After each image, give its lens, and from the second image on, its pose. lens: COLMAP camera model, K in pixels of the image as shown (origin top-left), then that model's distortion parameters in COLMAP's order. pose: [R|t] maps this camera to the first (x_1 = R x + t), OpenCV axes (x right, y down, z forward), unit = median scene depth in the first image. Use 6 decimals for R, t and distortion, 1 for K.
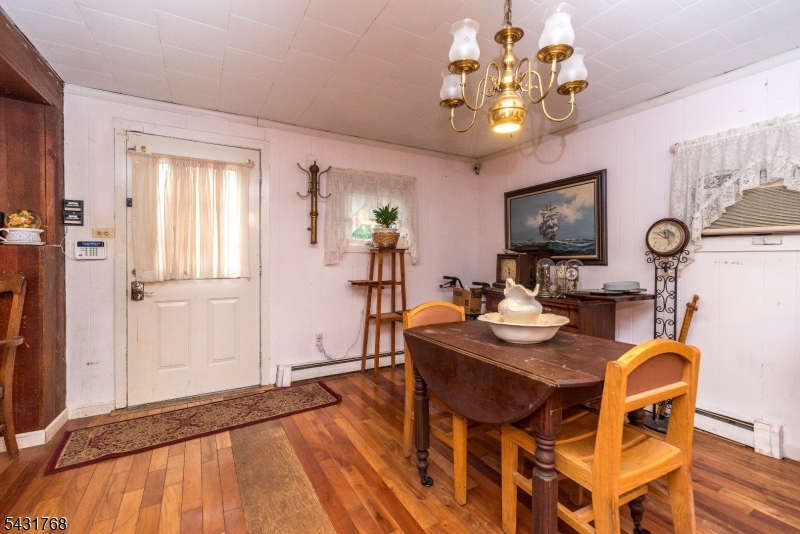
lens RADIAL K [[349.7, 0, 400.7], [0, 349.7, 263.3], [0, 0, 1]] dist [0.002729, 0.000293]
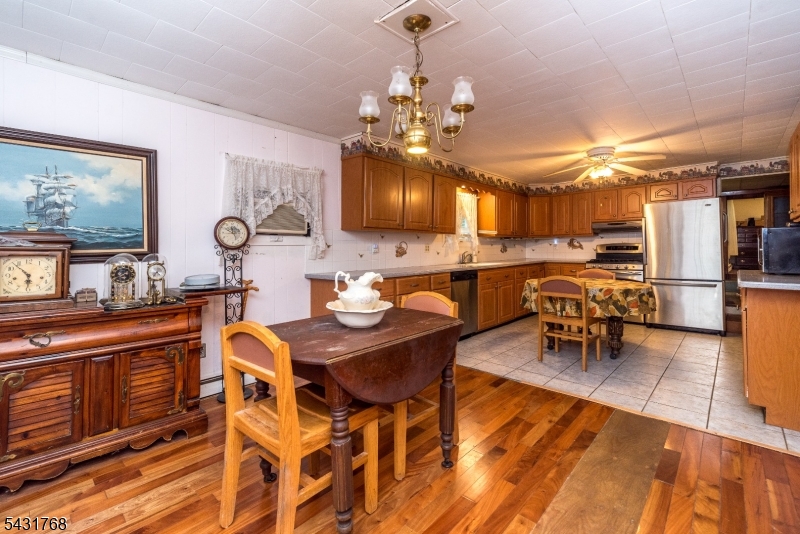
lens RADIAL K [[354.7, 0, 396.7], [0, 354.7, 248.2], [0, 0, 1]] dist [0.003543, 0.000507]
pose [[-0.290195, -0.001606, 0.956966, -0.434404], [0.024038, 0.999671, 0.008967, -0.017542], [-0.956666, 0.025606, -0.290061, 0.680523]]
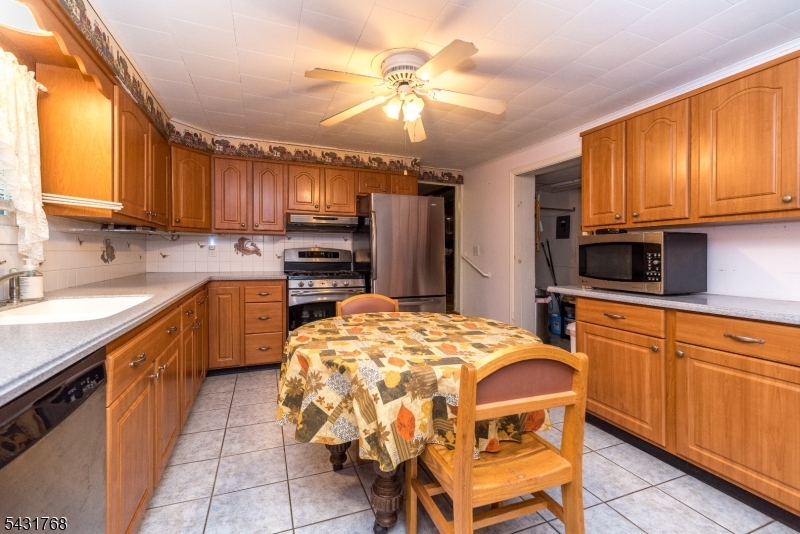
lens RADIAL K [[349.7, 0, 400.7], [0, 349.7, 263.3], [0, 0, 1]] dist [0.002729, 0.000293]
pose [[-0.991219, -0.020501, 0.130634, 0.622050], [-0.014450, 0.998786, 0.047101, -0.005554], [-0.131441, 0.044800, -0.990311, 0.200183]]
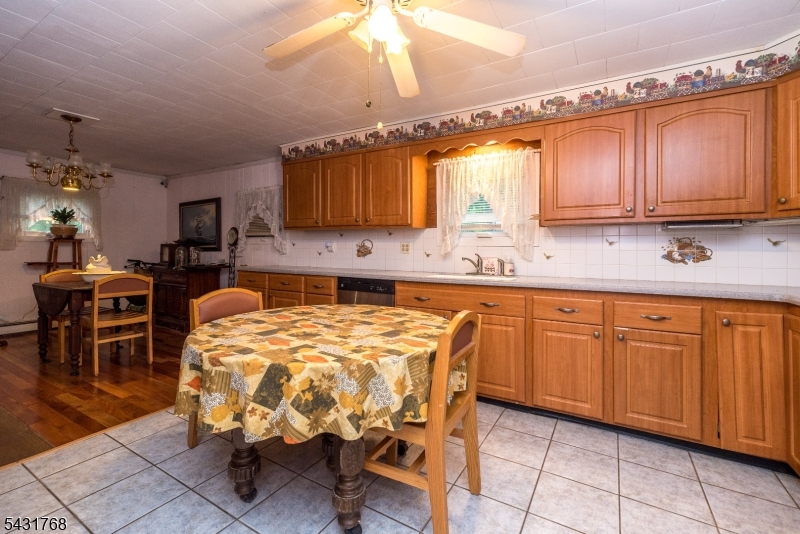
lens RADIAL K [[354.7, 0, 396.7], [0, 354.7, 248.2], [0, 0, 1]] dist [0.003543, 0.000507]
pose [[0.870865, 0.010897, 0.491402, 0.474342], [0.000443, 0.999736, -0.022955, 0.031901], [-0.491522, 0.020208, 0.870630, -1.001851]]
